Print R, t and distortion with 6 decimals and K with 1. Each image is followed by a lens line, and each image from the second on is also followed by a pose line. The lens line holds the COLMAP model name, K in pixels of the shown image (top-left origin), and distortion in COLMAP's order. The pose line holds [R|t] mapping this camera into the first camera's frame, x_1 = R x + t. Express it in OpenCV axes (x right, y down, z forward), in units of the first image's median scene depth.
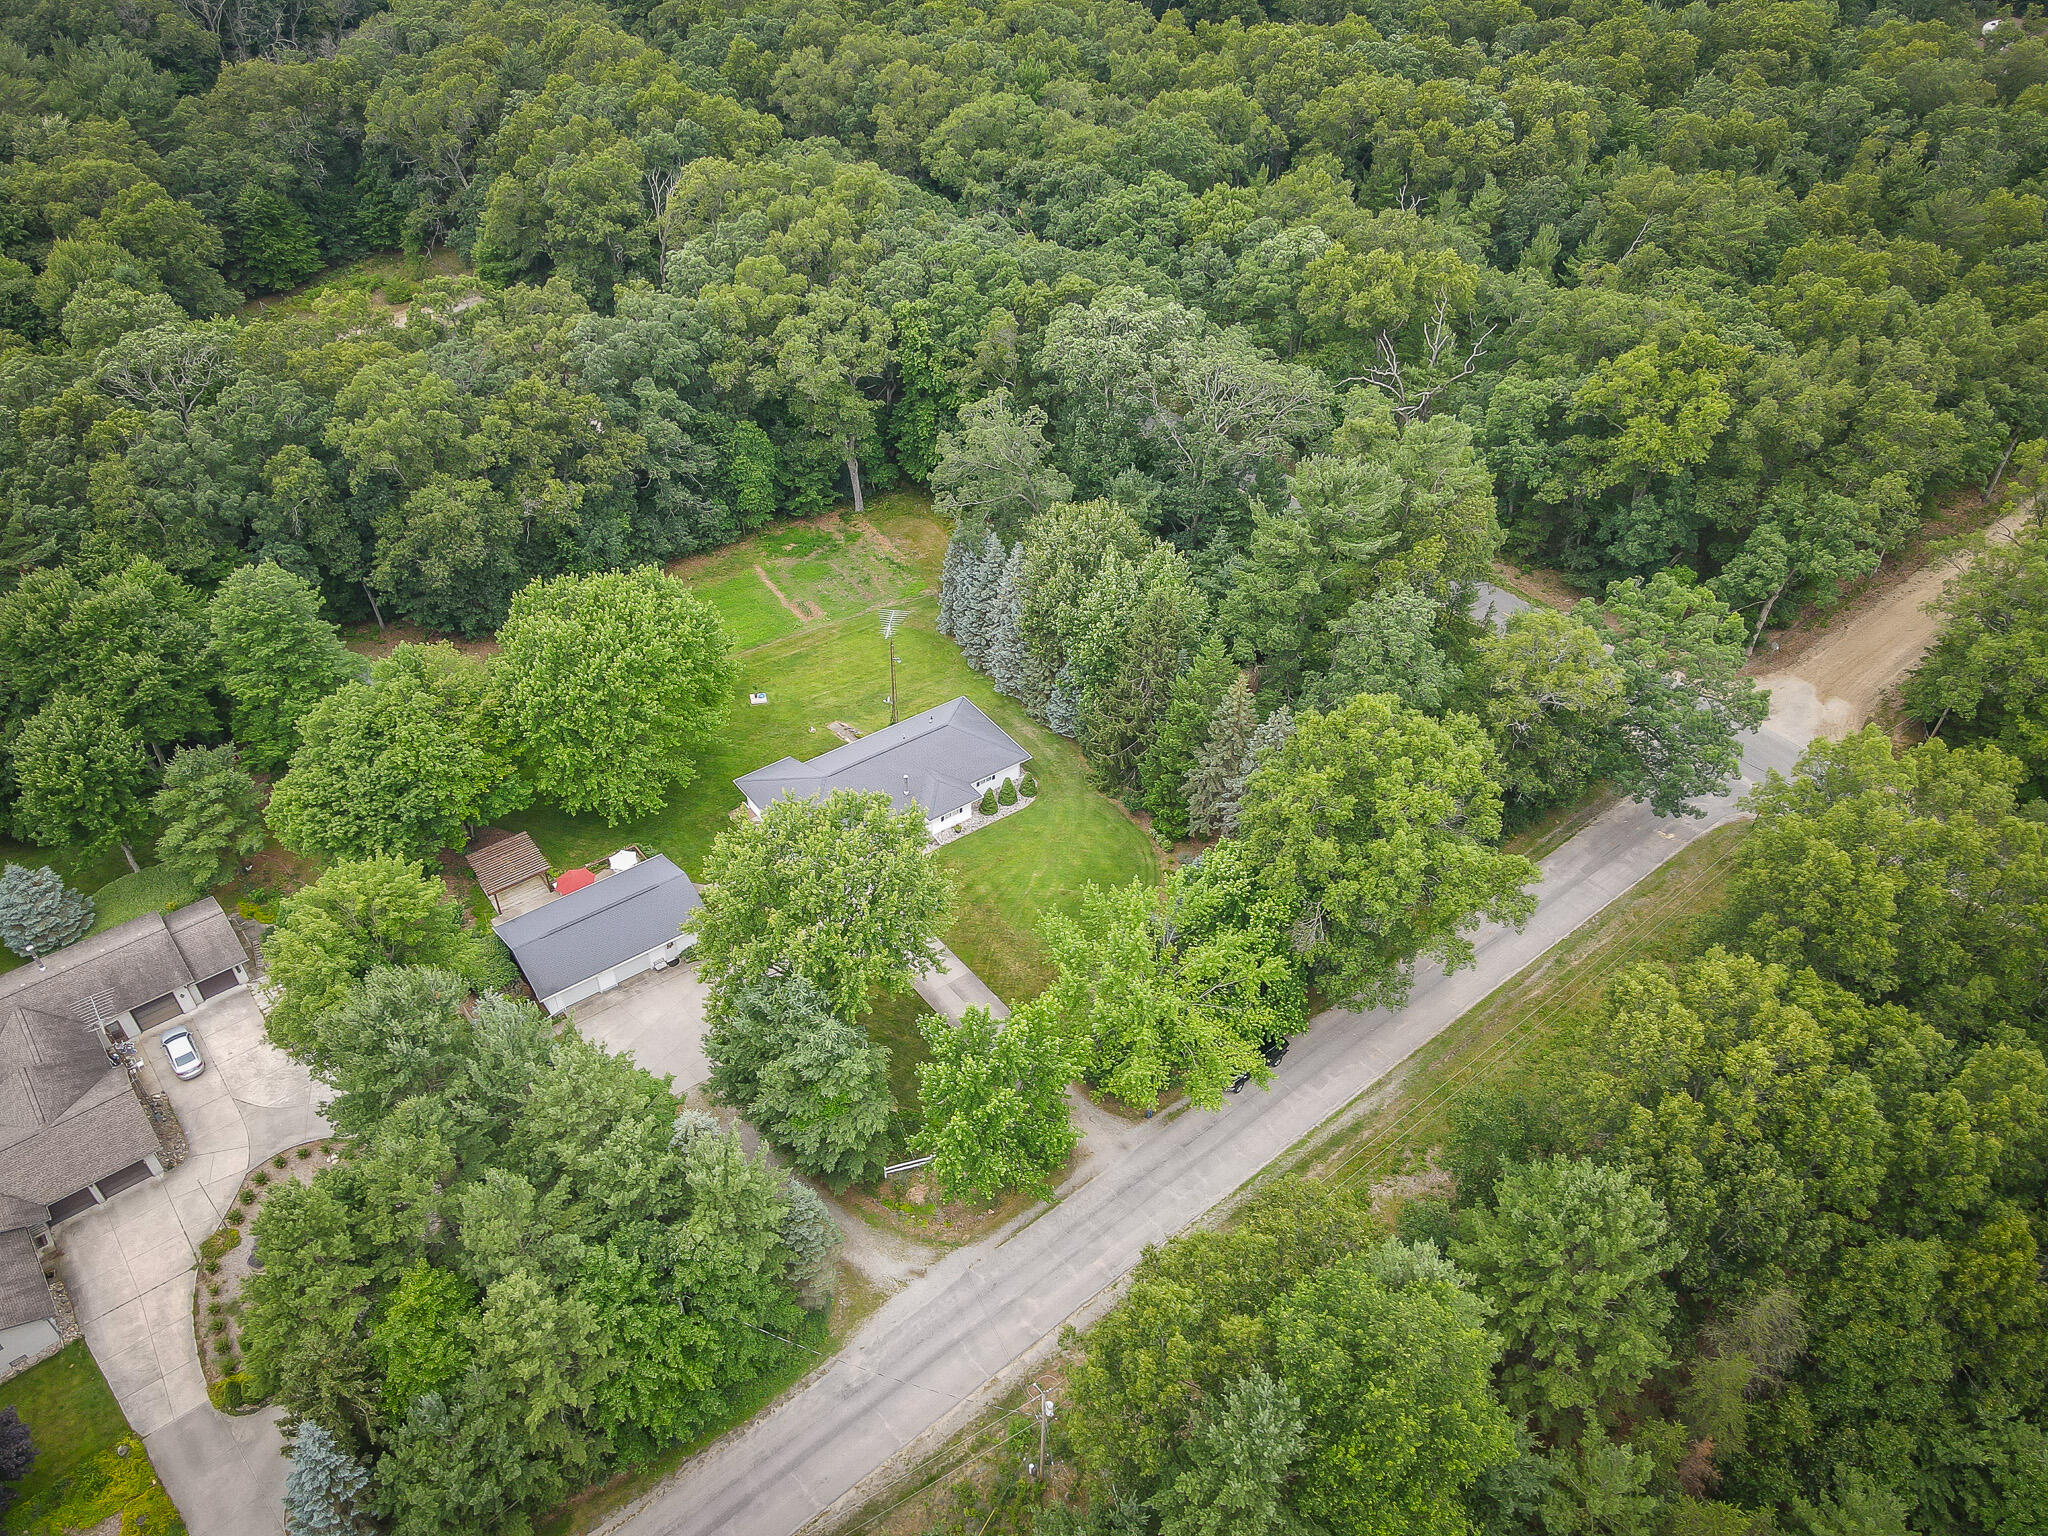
lens RADIAL K [[1526.3, 0, 1002.5], [0, 1526.3, 762.4], [0, 0, 1]] dist [0.028867, 0.003995]
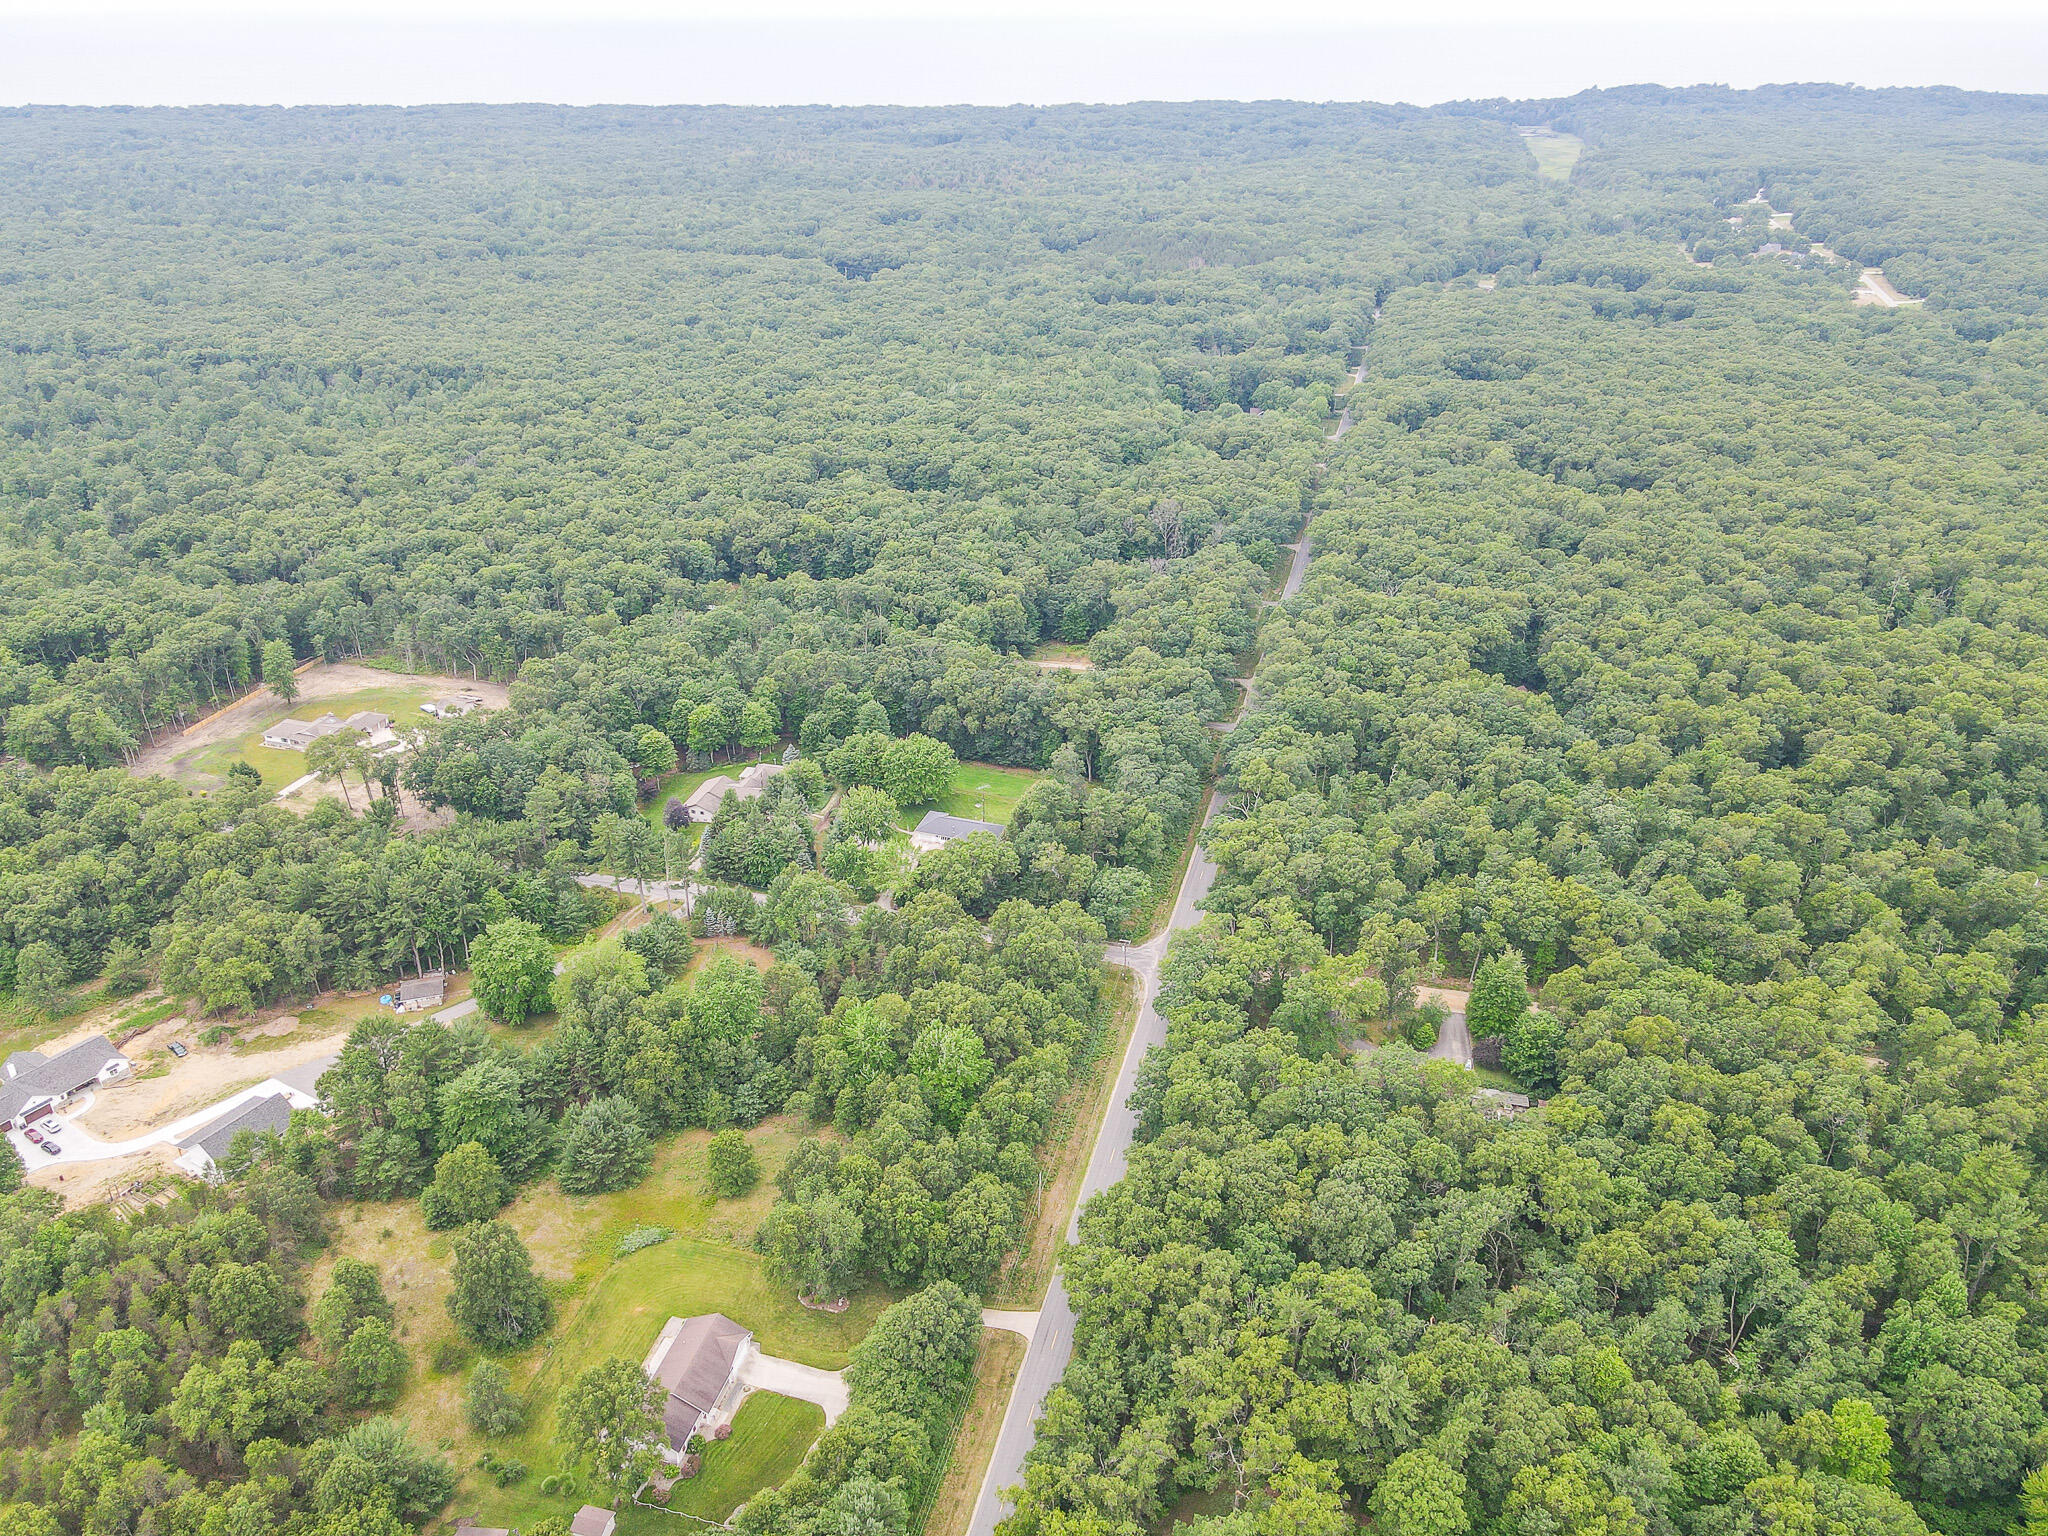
lens RADIAL K [[1526.3, 0, 1002.5], [0, 1526.3, 762.4], [0, 0, 1]] dist [0.028867, 0.003995]
pose [[0.587470, 0.367465, -0.721006, 2.162337], [-0.516929, 0.855897, 0.015024, -0.203135], [0.622627, 0.363883, 0.692766, -1.141758]]
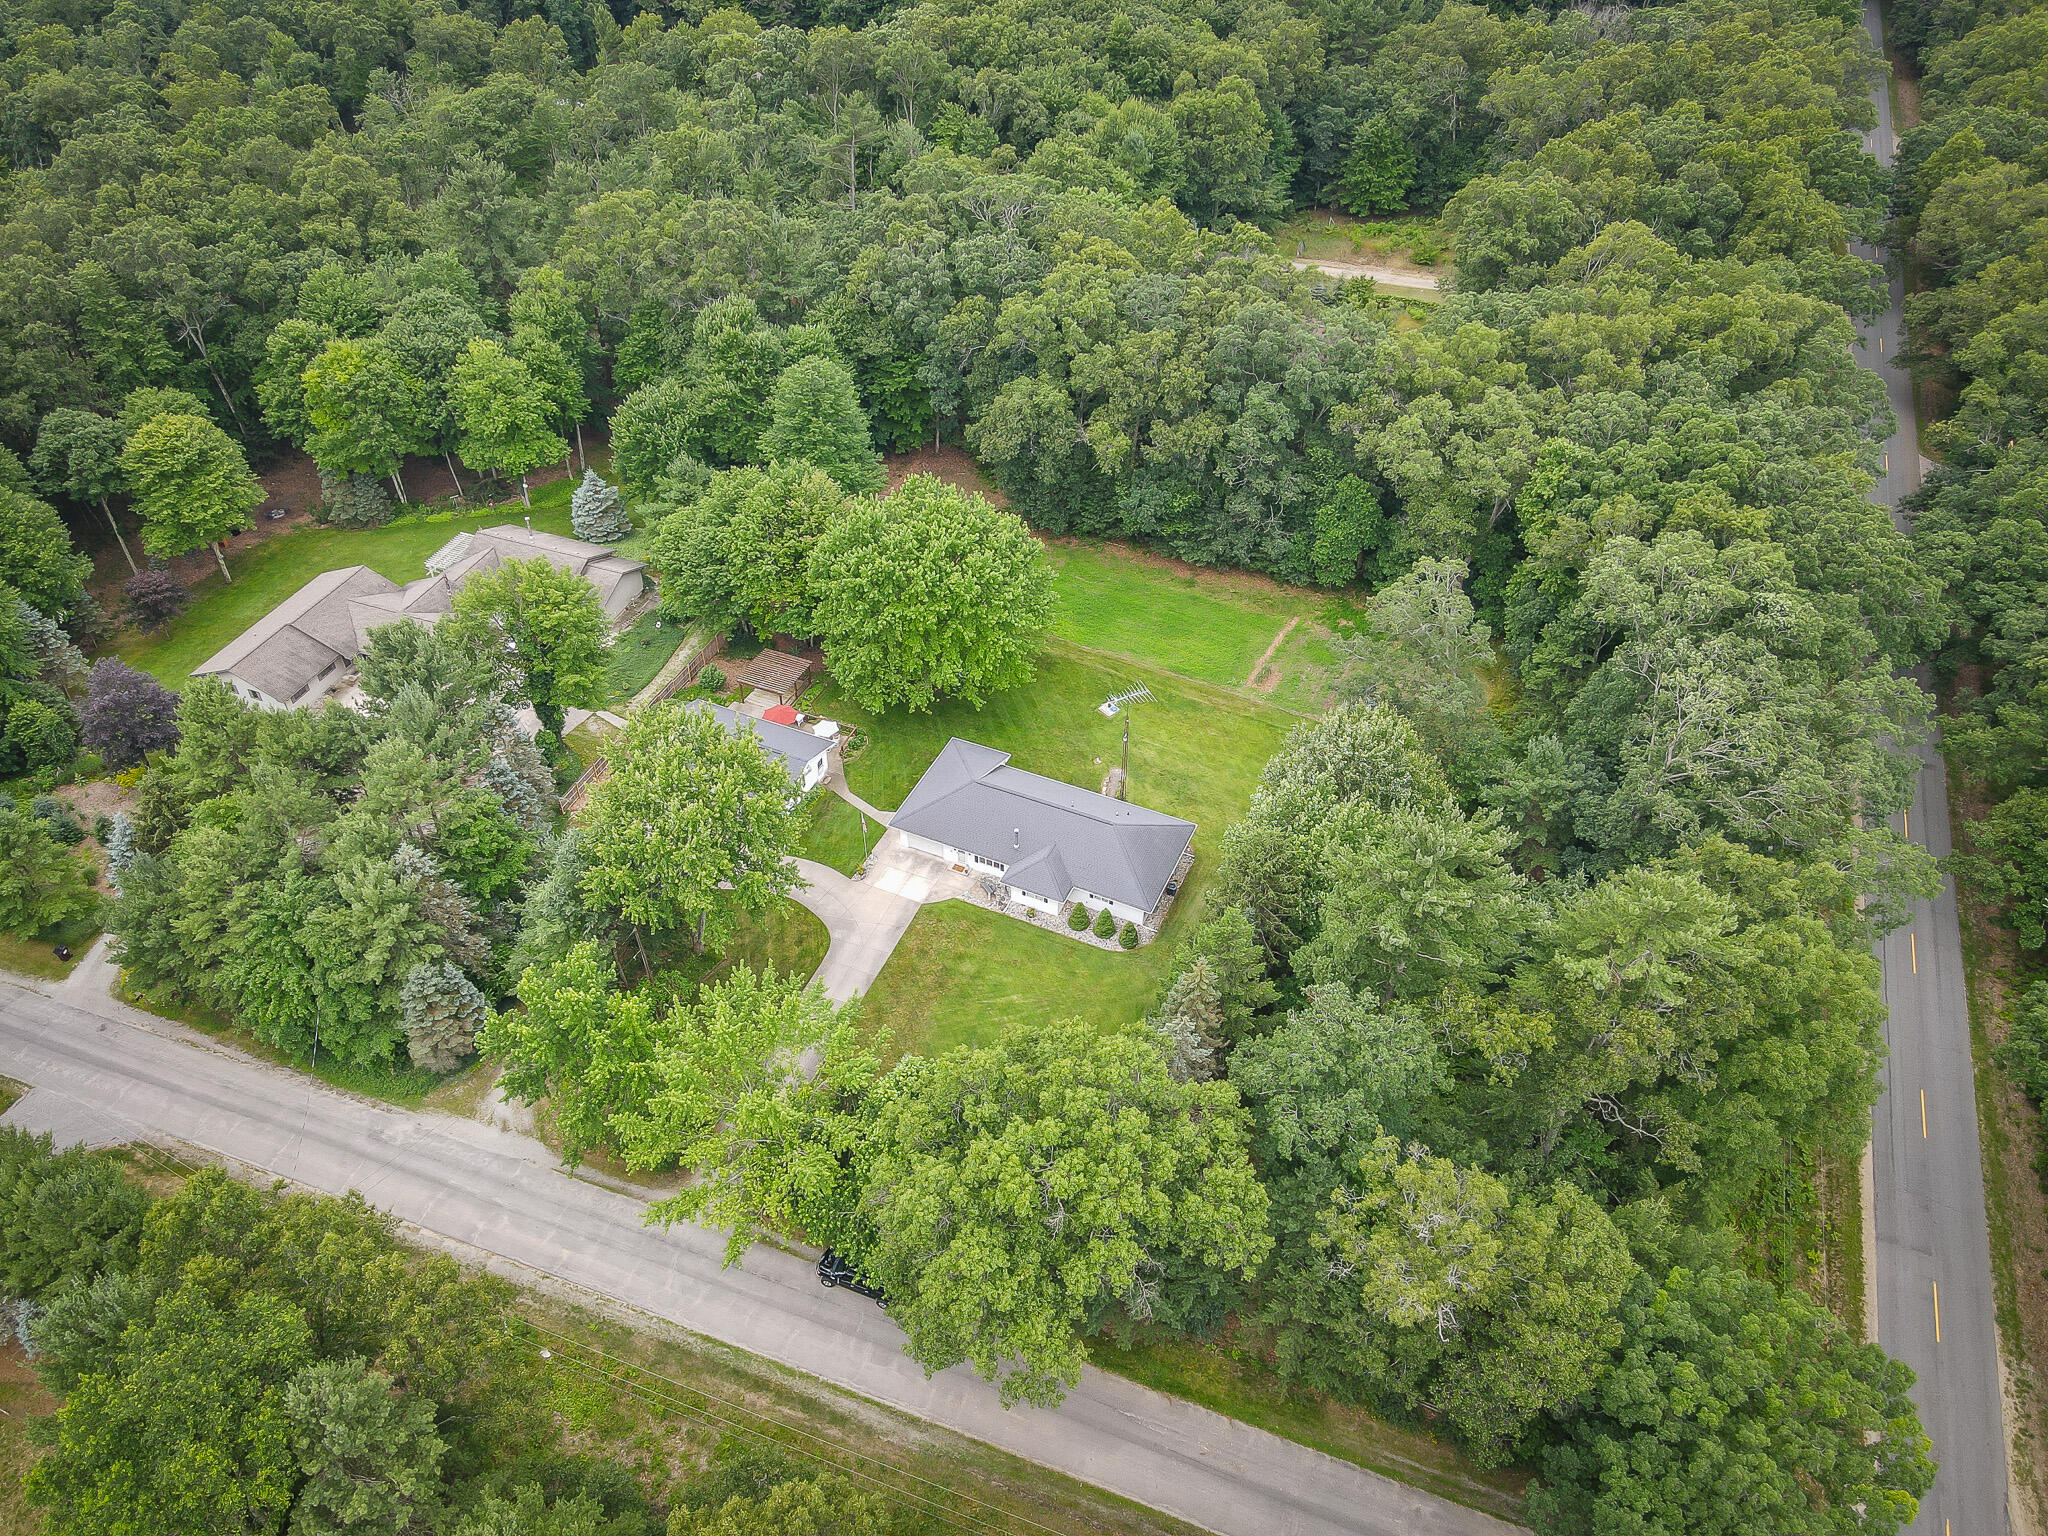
lens RADIAL K [[1526.3, 0, 1002.5], [0, 1526.3, 762.4], [0, 0, 1]] dist [0.028867, 0.003995]
pose [[0.495174, 0.573443, -0.652660, 0.507455], [-0.555283, 0.786655, 0.269879, -0.264935], [0.668179, 0.228774, 0.707954, 0.311333]]
